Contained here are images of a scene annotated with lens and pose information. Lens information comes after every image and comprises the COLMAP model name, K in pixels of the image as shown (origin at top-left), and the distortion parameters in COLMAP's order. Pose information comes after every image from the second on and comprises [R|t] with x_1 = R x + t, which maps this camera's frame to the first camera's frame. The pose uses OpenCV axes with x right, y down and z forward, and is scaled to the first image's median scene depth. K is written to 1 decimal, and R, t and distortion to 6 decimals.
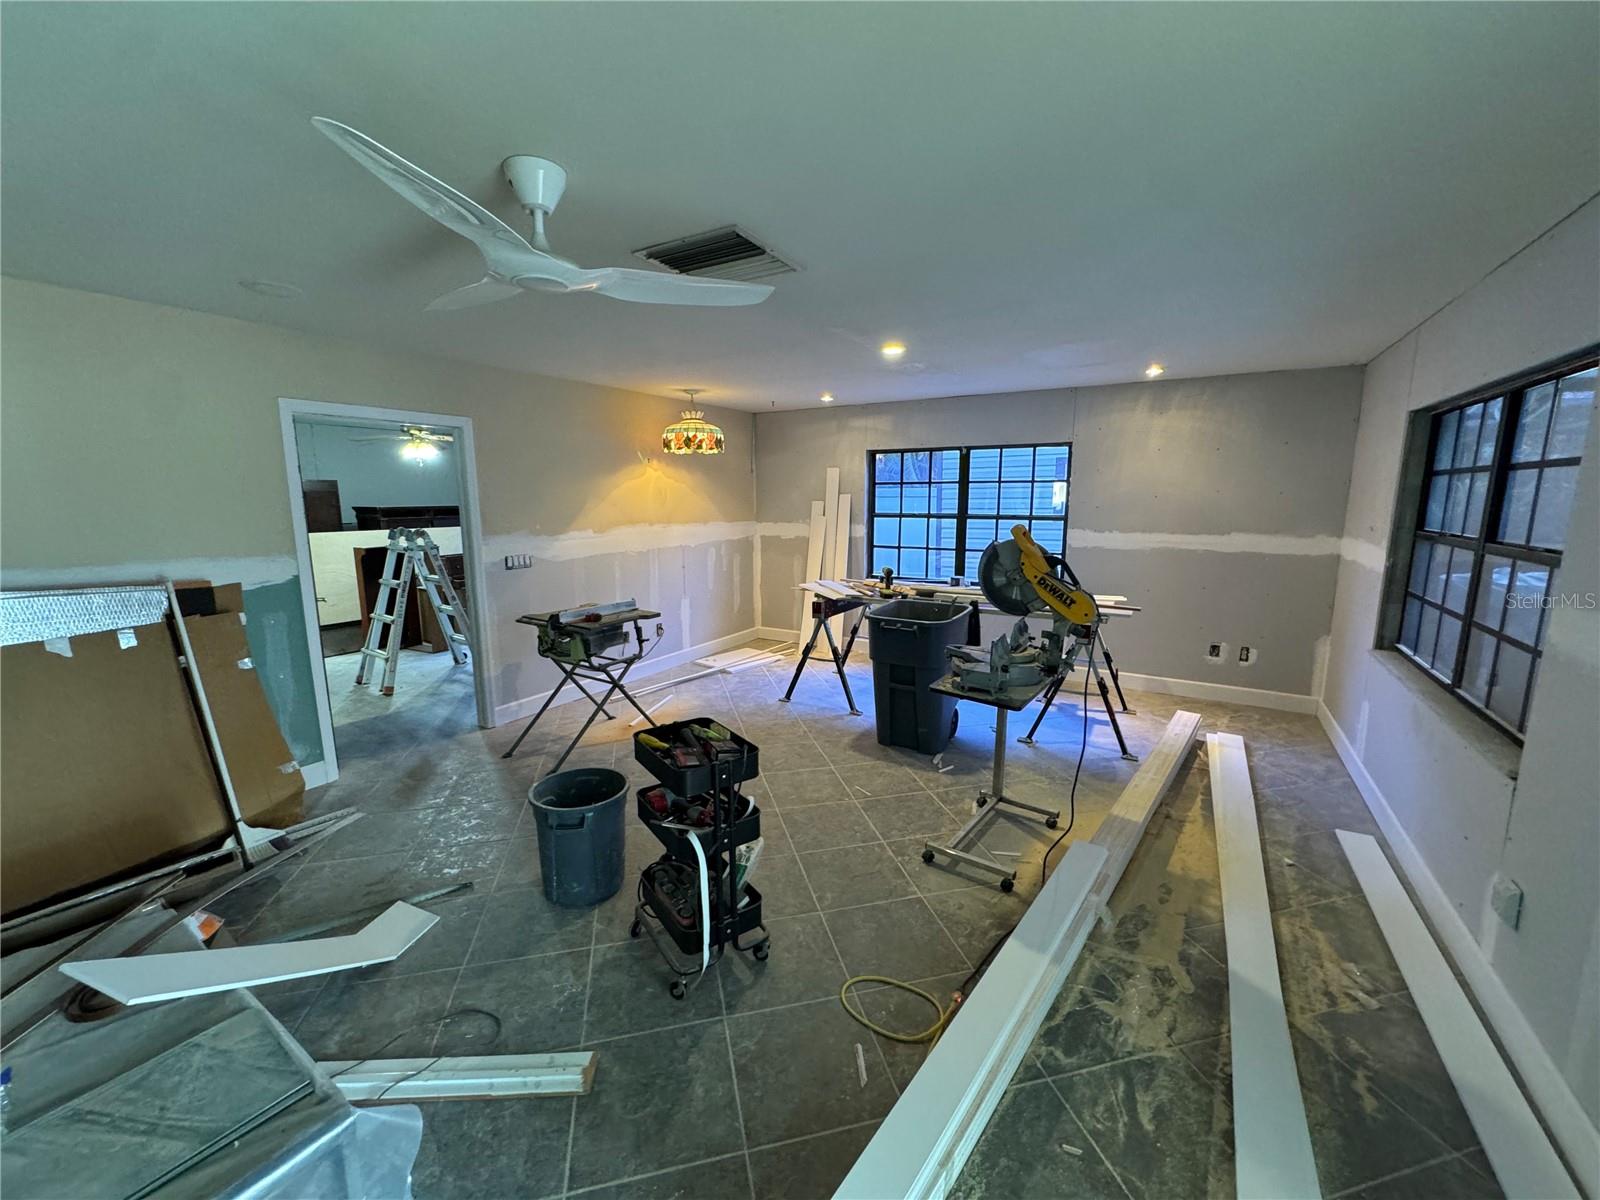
lens RADIAL K [[639.6, 0, 800.0], [0, 639.6, 600.0], [0, 0, 1]] dist [-0.001503, -0.000011]
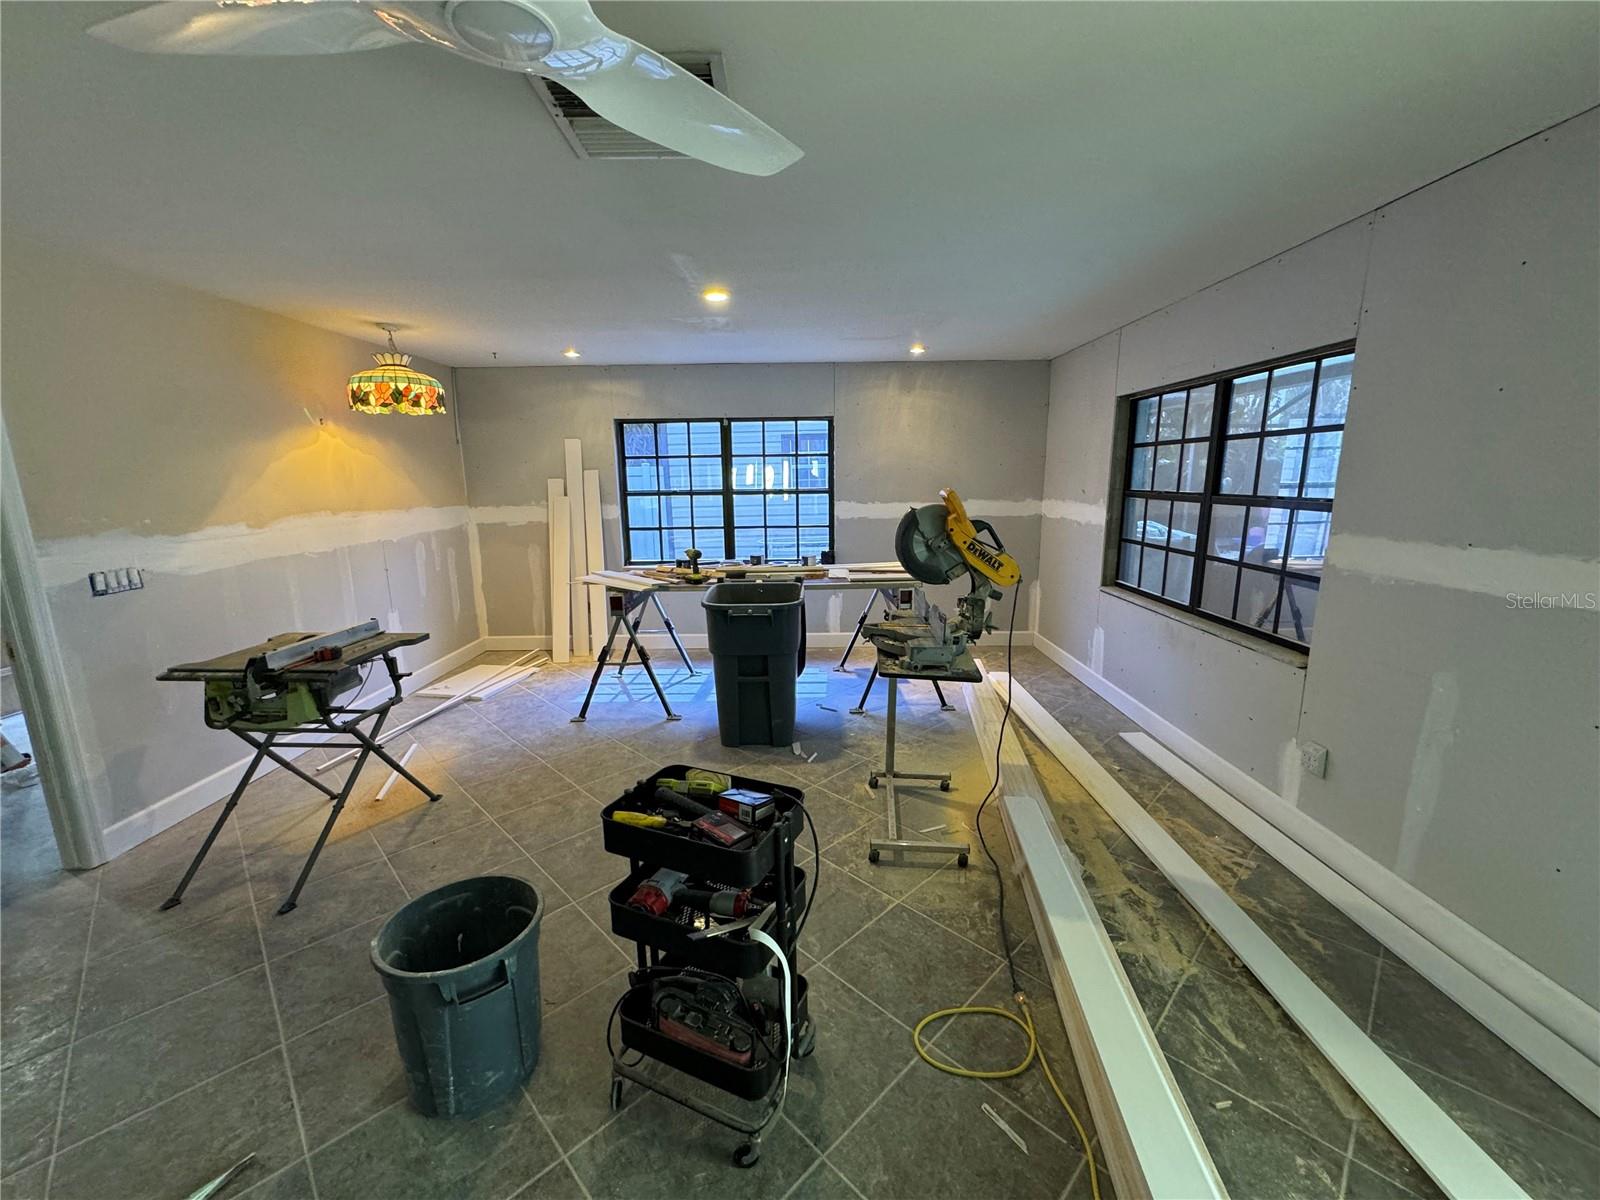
lens RADIAL K [[639.6, 0, 800.0], [0, 639.6, 600.0], [0, 0, 1]] dist [-0.001503, -0.000011]
pose [[0.858391, -0.106778, 0.501760, -0.204322], [0.094003, 0.994276, 0.050772, -0.013227], [-0.504310, 0.003585, 0.863516, 0.171753]]
